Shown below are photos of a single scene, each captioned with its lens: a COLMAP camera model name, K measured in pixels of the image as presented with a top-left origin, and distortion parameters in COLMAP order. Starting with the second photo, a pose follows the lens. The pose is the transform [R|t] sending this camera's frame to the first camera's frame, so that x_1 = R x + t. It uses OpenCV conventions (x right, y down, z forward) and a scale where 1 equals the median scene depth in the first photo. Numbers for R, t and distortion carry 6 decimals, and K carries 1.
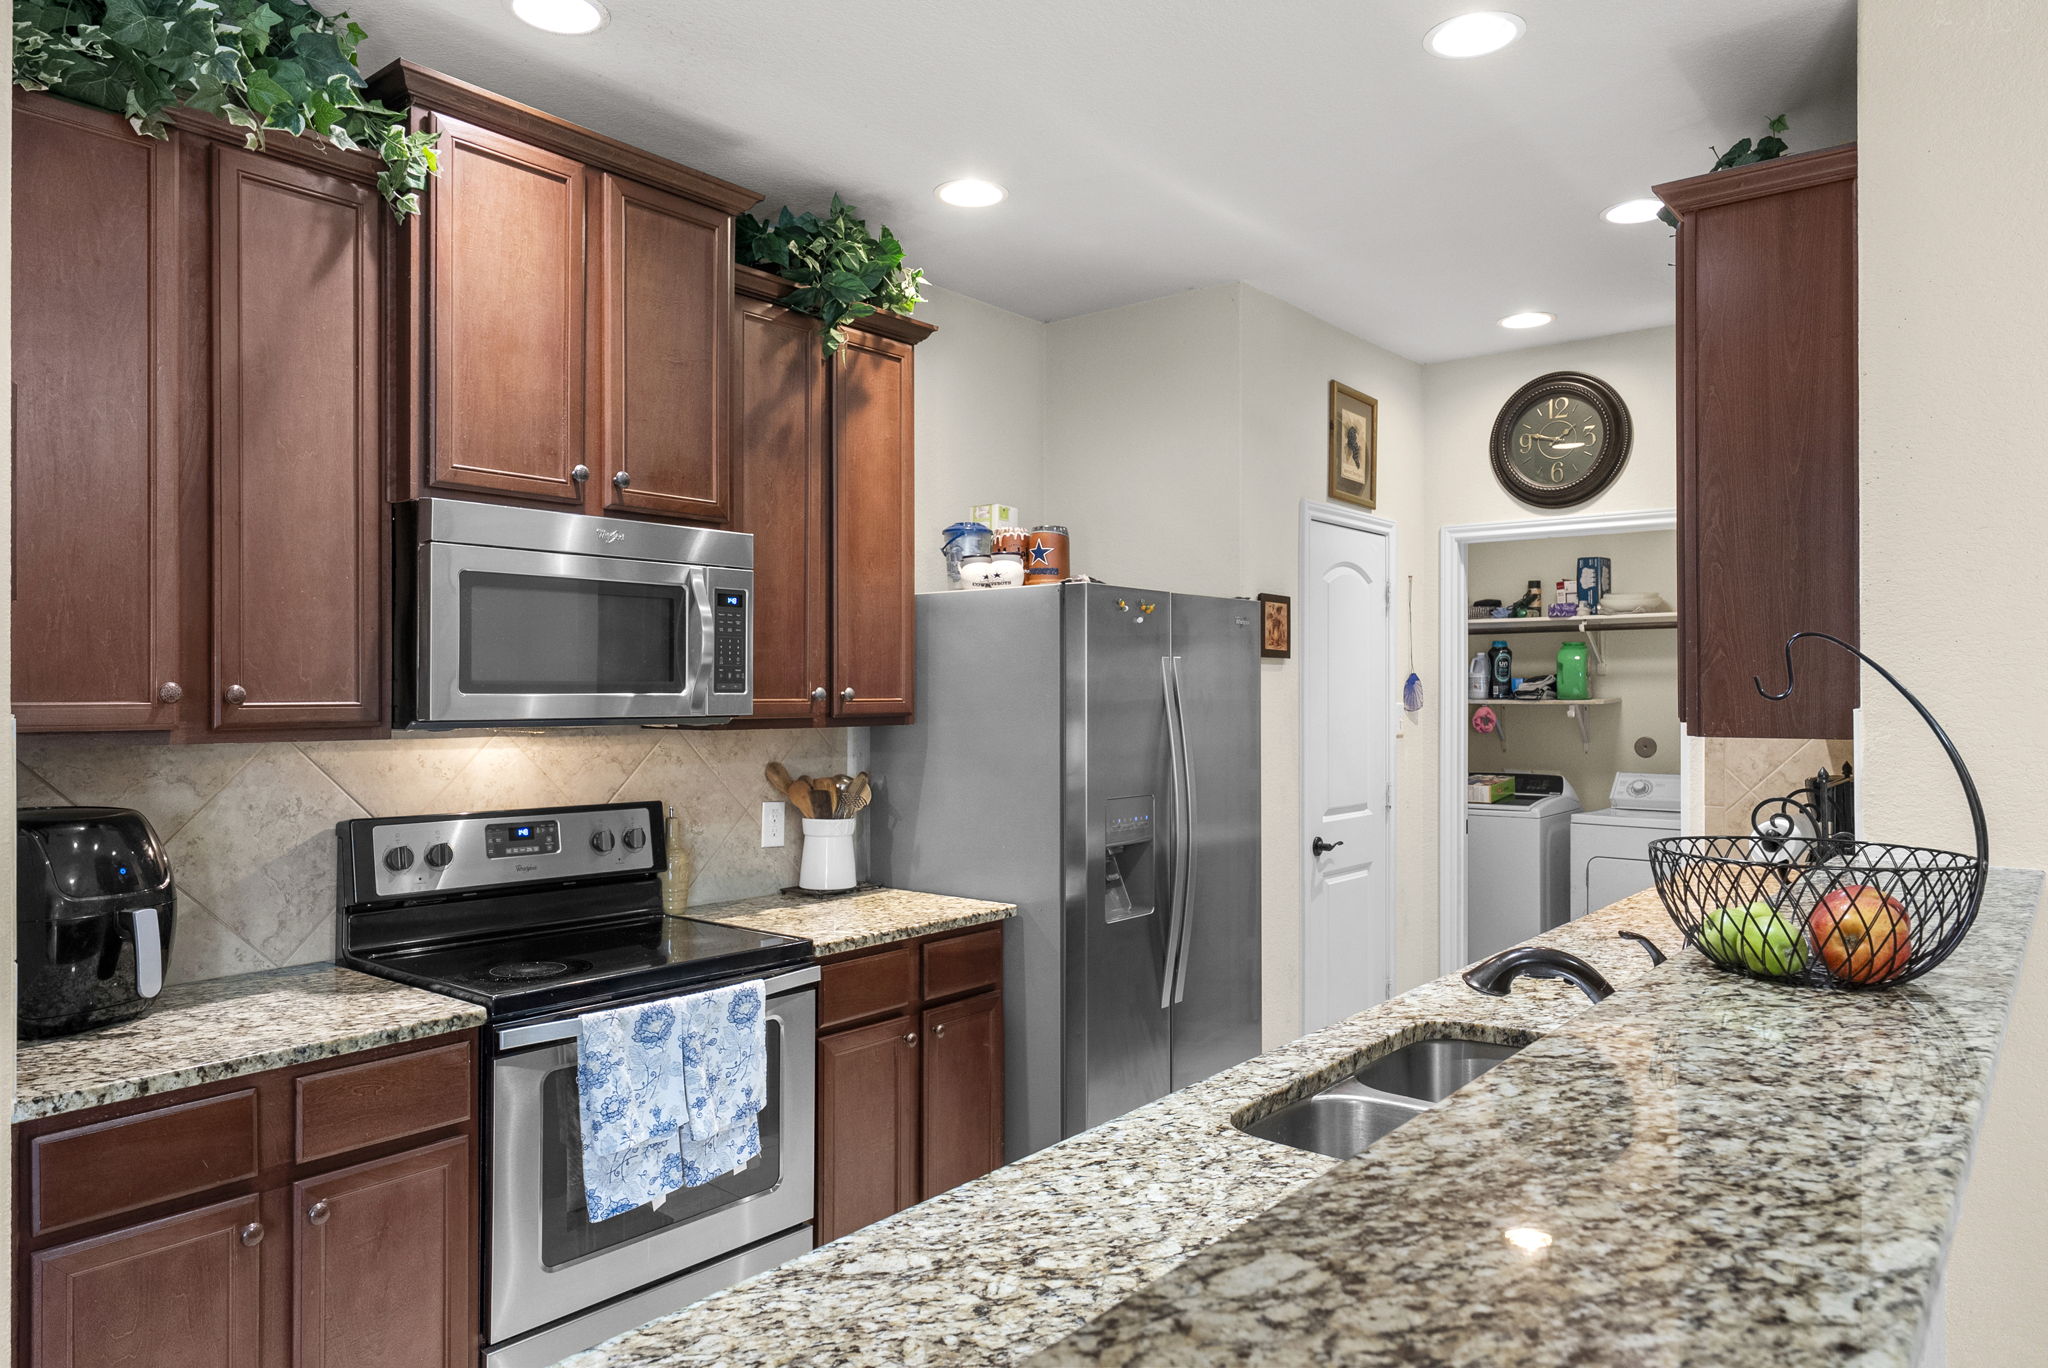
lens RADIAL K [[1320.0, 0, 1020.1], [0, 1320.0, 689.0], [0, 0, 1]] dist [0.002772, 0.002246]
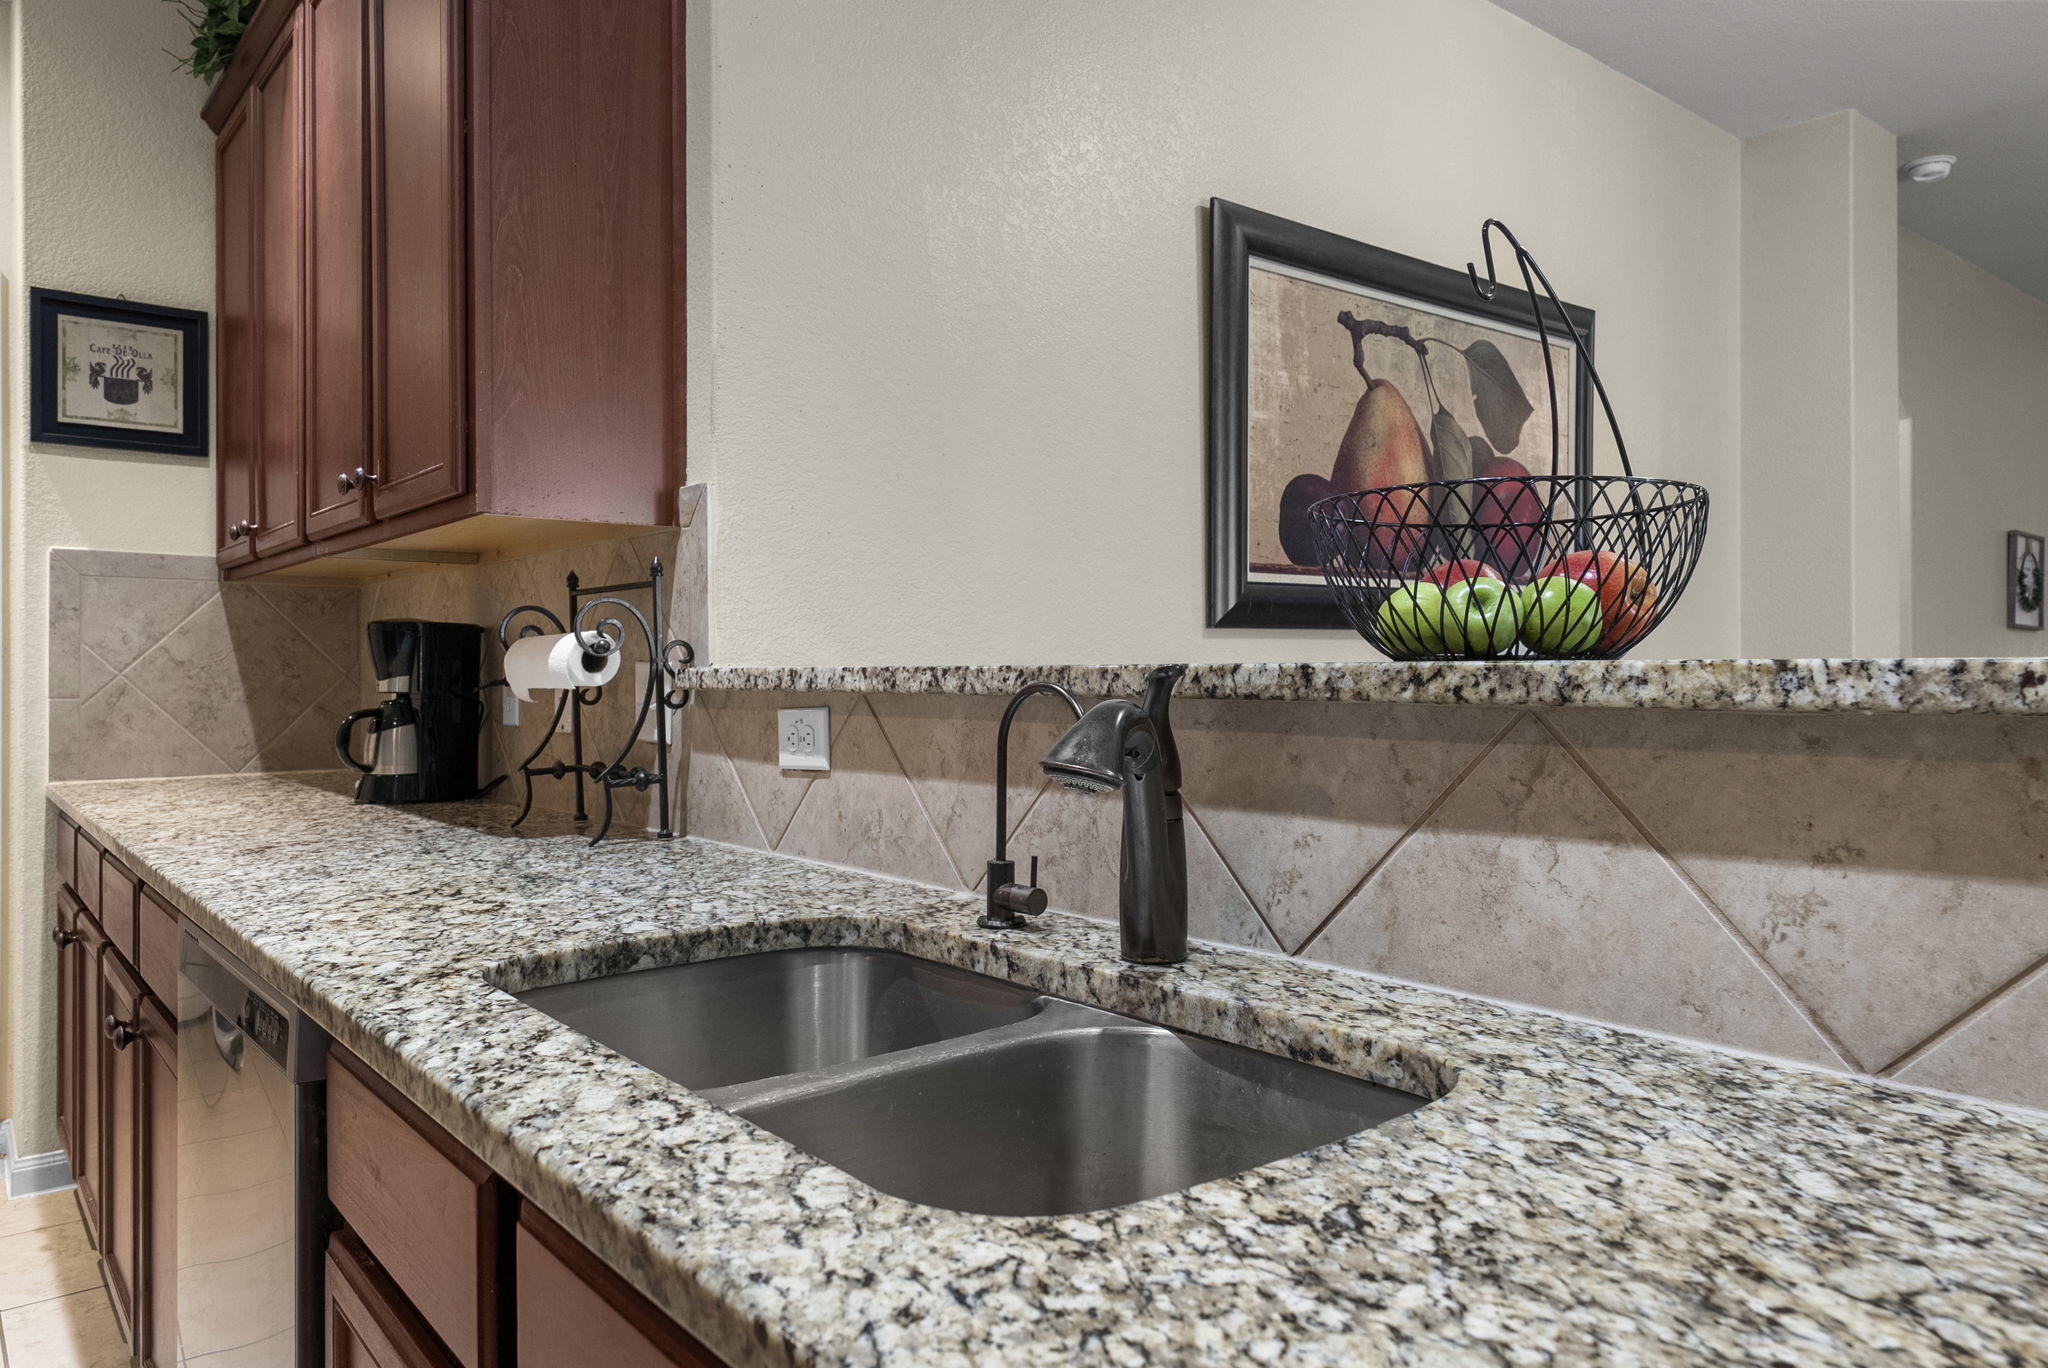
lens RADIAL K [[1377.0, 0, 1028.7], [0, 1377.0, 673.9], [0, 0, 1]] dist [-0.000984, 0.003063]
pose [[0.204582, -0.002800, 0.978845, -0.111516], [-0.003183, 0.999989, 0.003525, 0.103433], [-0.978844, -0.003836, 0.204571, 0.518468]]
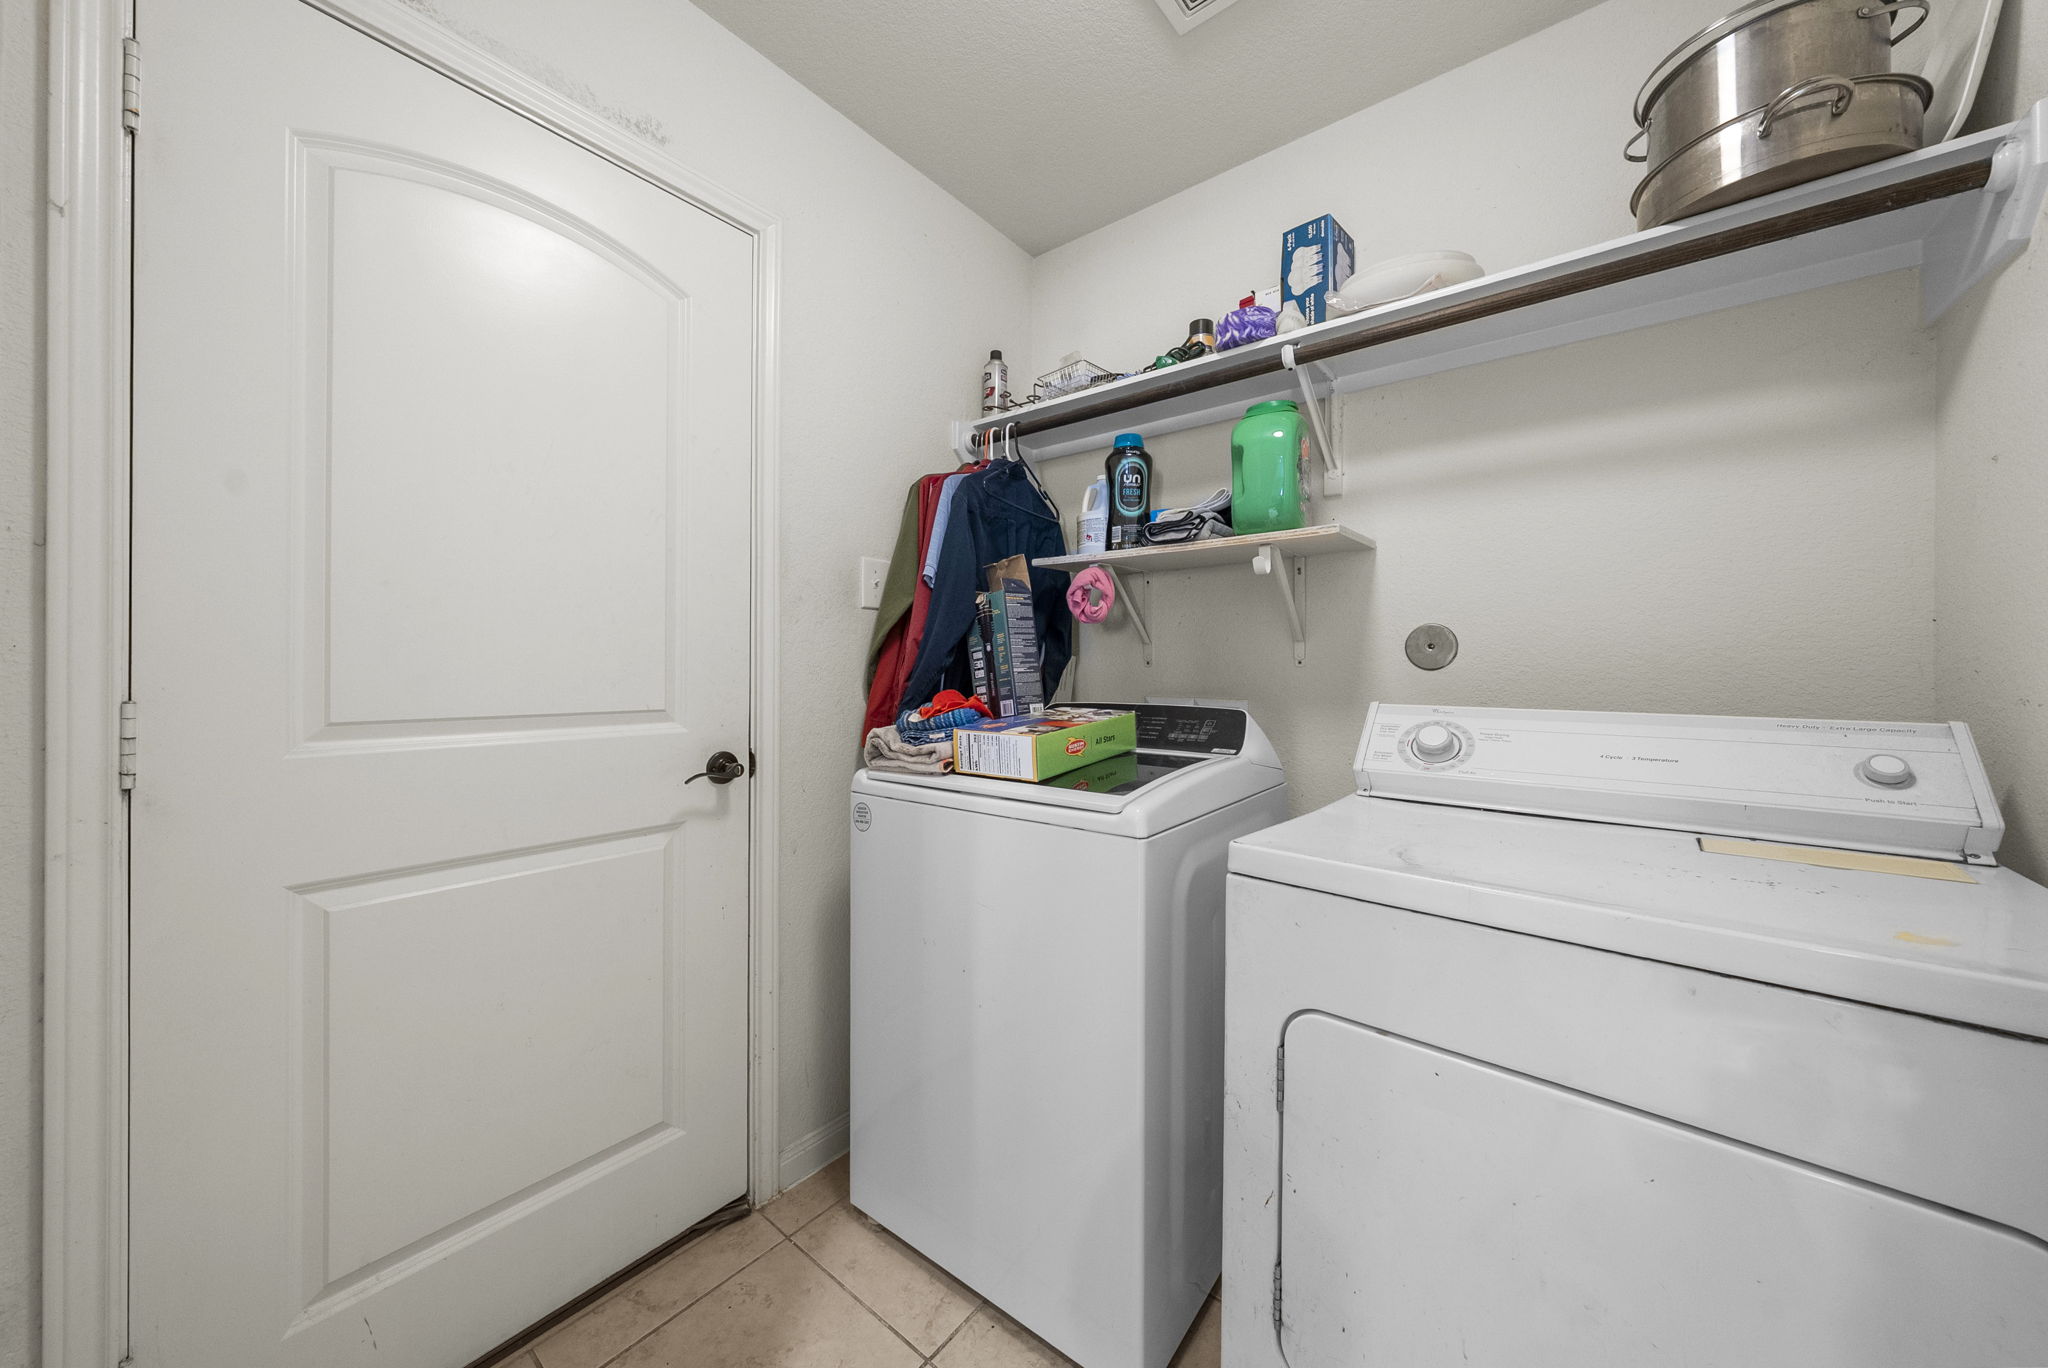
lens RADIAL K [[728.5, 0, 1022.6], [0, 728.5, 682.0], [0, 0, 1]] dist [-0.001149, -0.000020]
pose [[0.999872, 0.003318, 0.015623, 0.746453], [-0.003651, 0.999767, 0.021282, 0.114641], [-0.015548, -0.021336, 0.999651, 1.697536]]
